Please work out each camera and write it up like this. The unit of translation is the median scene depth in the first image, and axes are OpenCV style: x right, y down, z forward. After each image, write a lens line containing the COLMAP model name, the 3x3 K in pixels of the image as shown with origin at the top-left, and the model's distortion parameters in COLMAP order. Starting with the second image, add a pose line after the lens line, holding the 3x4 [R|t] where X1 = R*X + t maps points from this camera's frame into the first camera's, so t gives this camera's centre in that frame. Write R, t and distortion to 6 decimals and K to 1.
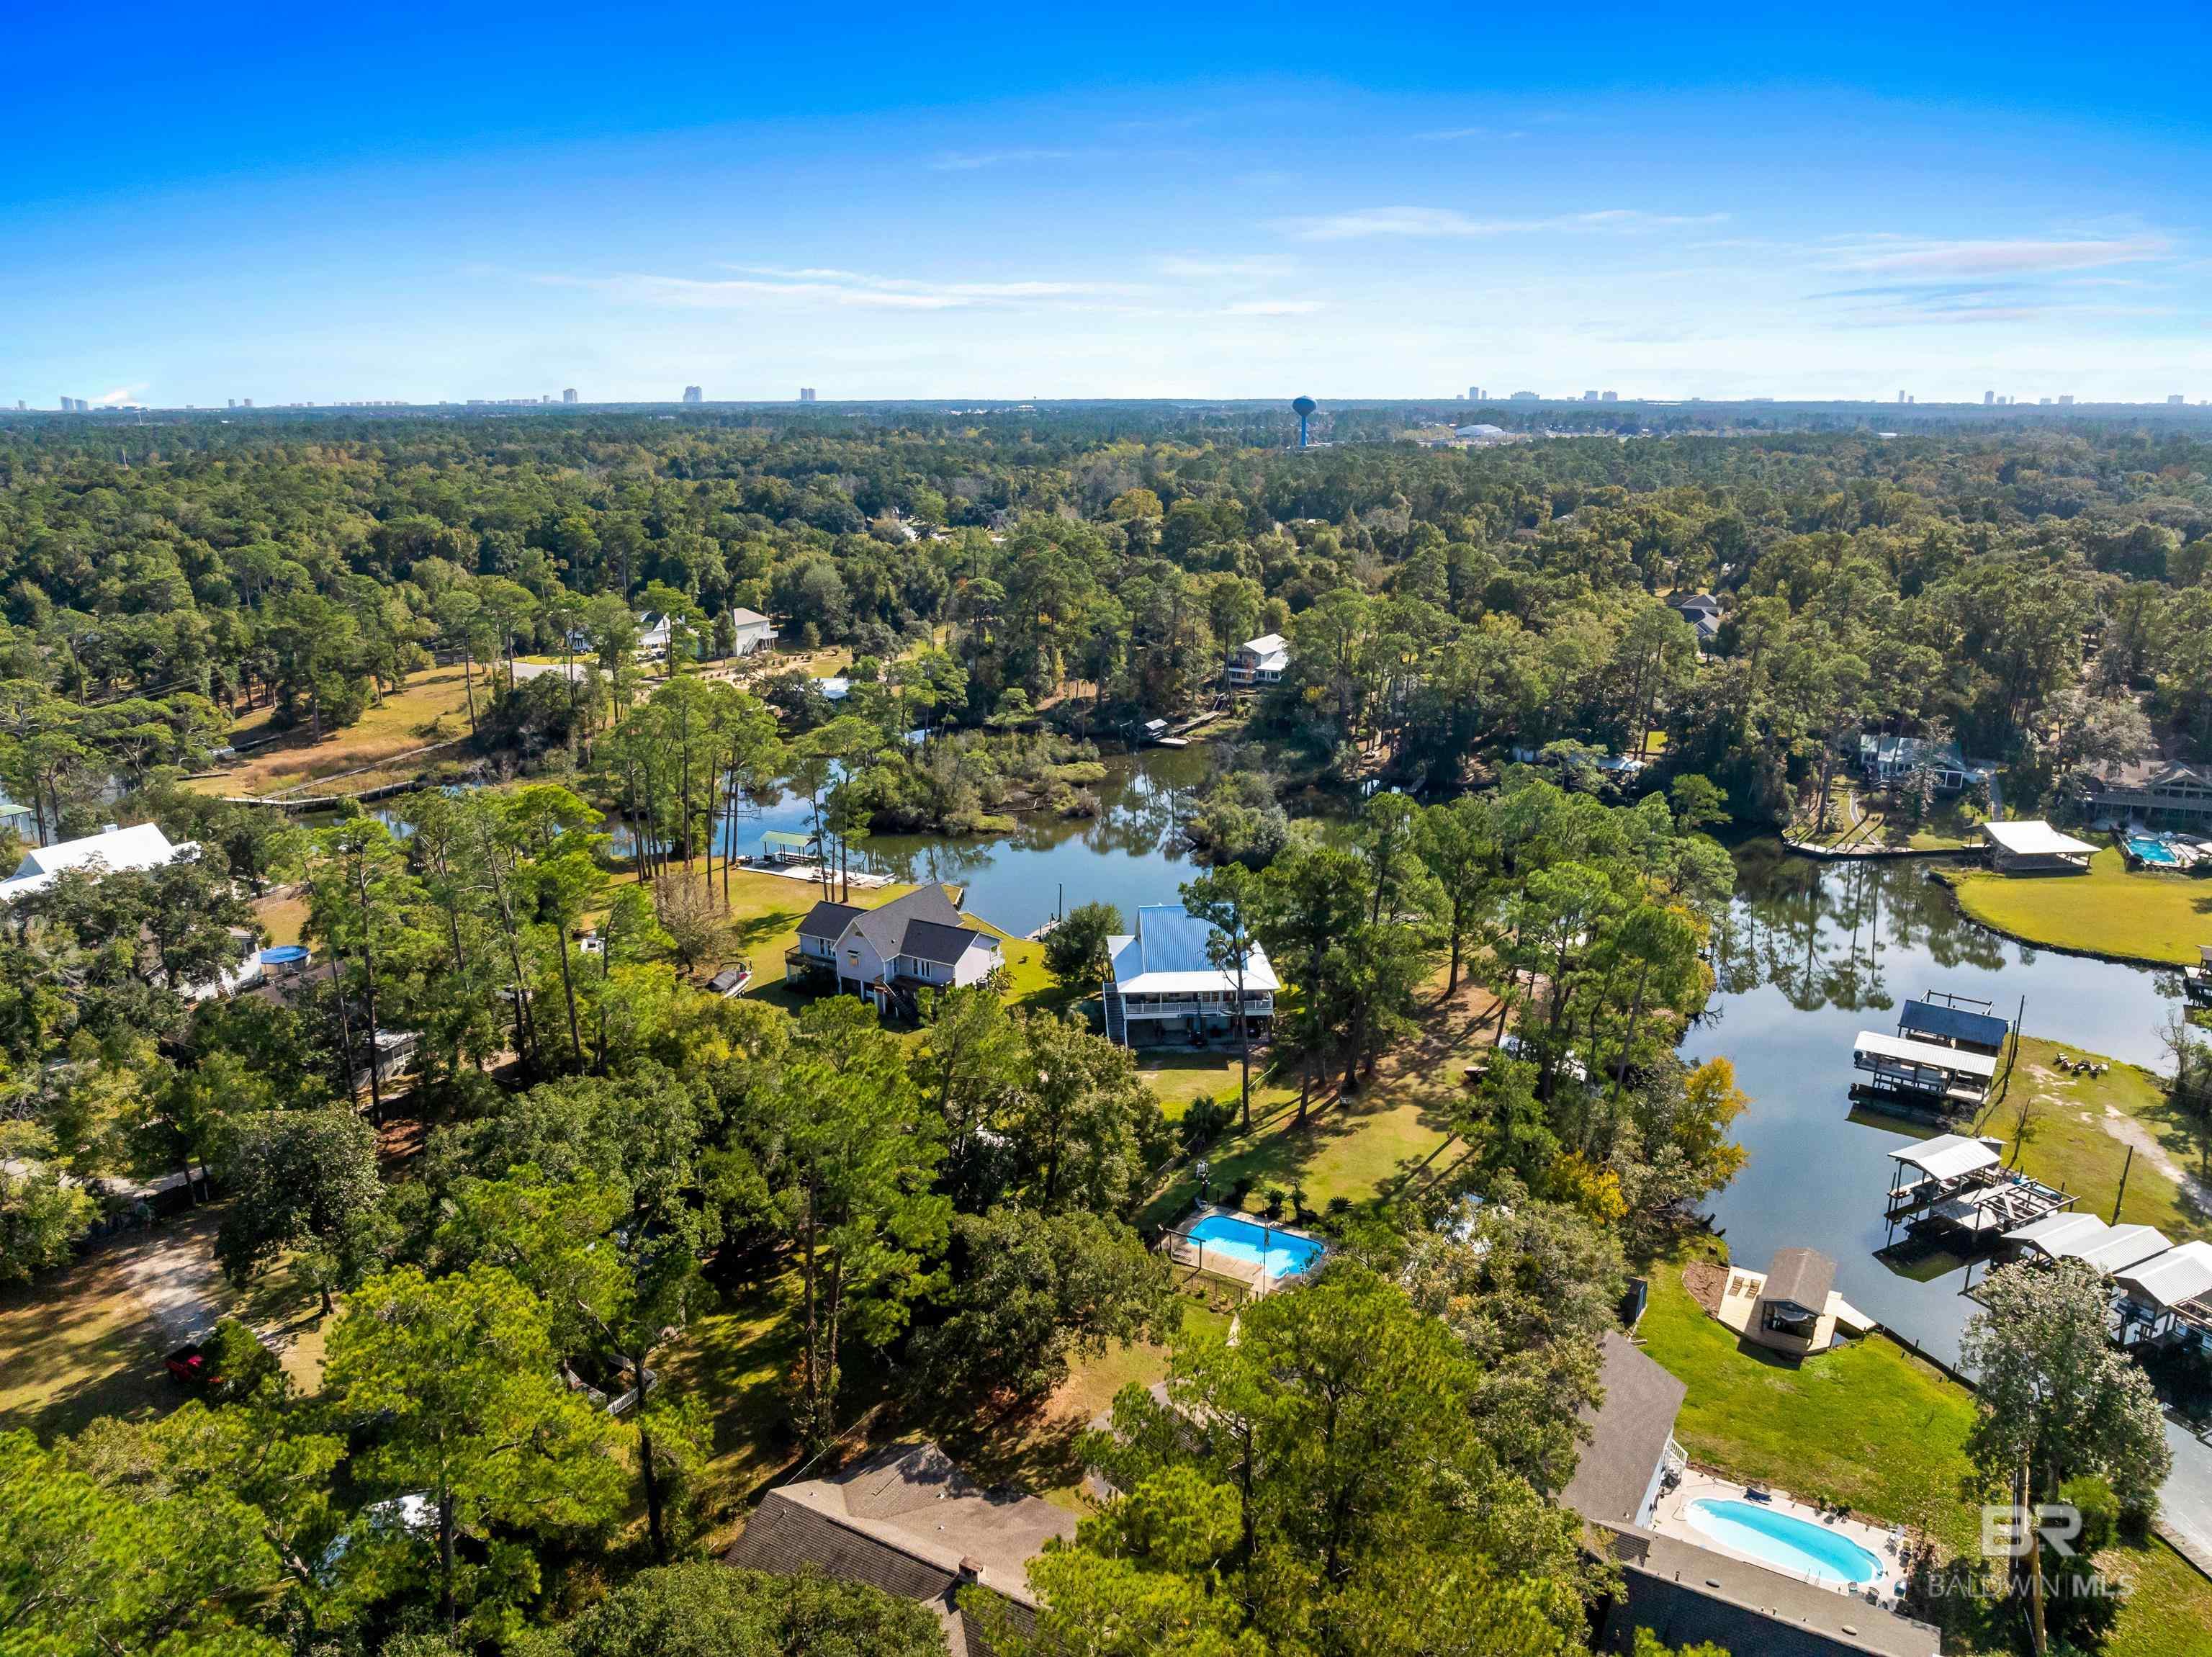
lens RADIAL K [[1563.8, 0, 1107.8], [0, 1563.8, 844.7], [0, 0, 1]] dist [-0.034075, -0.003202]
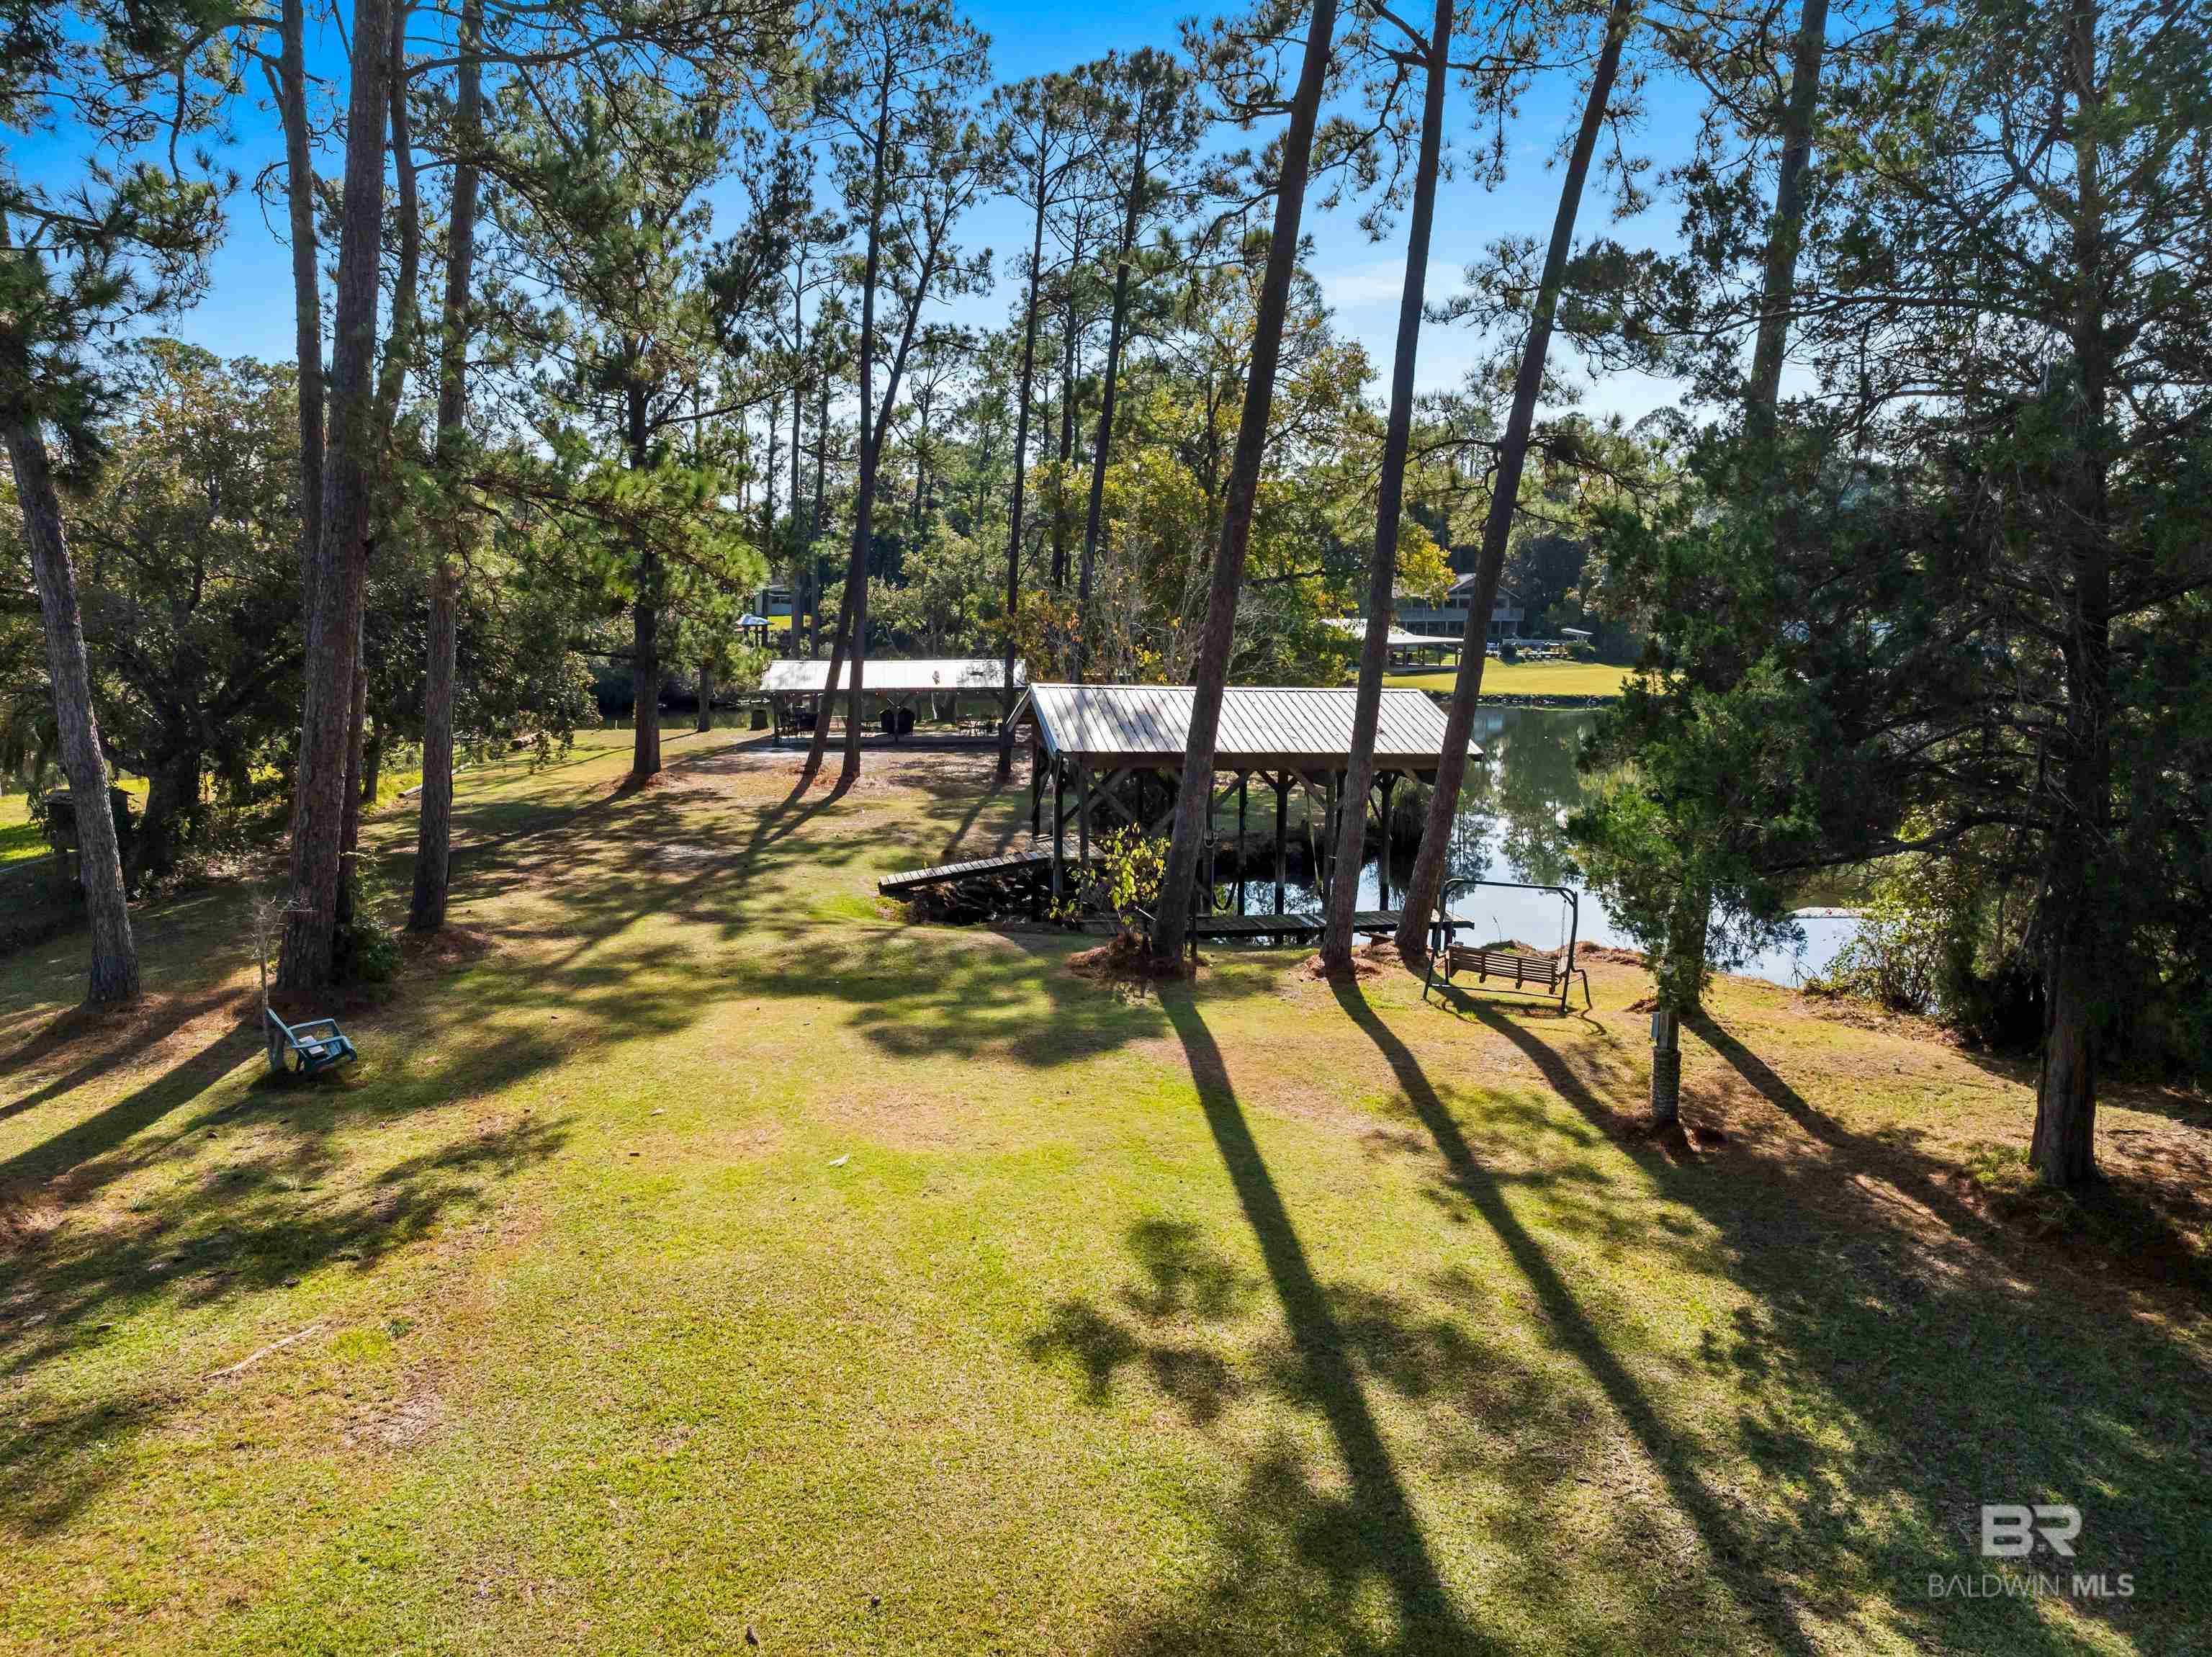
lens RADIAL K [[1563.8, 0, 1083.6], [0, 1563.8, 831.6], [0, 0, 1]] dist [-0.034075, -0.003202]
pose [[0.782333, -0.086883, 0.616771, 0.106447], [0.171684, 0.981944, -0.079446, 0.143833], [-0.598732, 0.168043, 0.783123, 0.730410]]
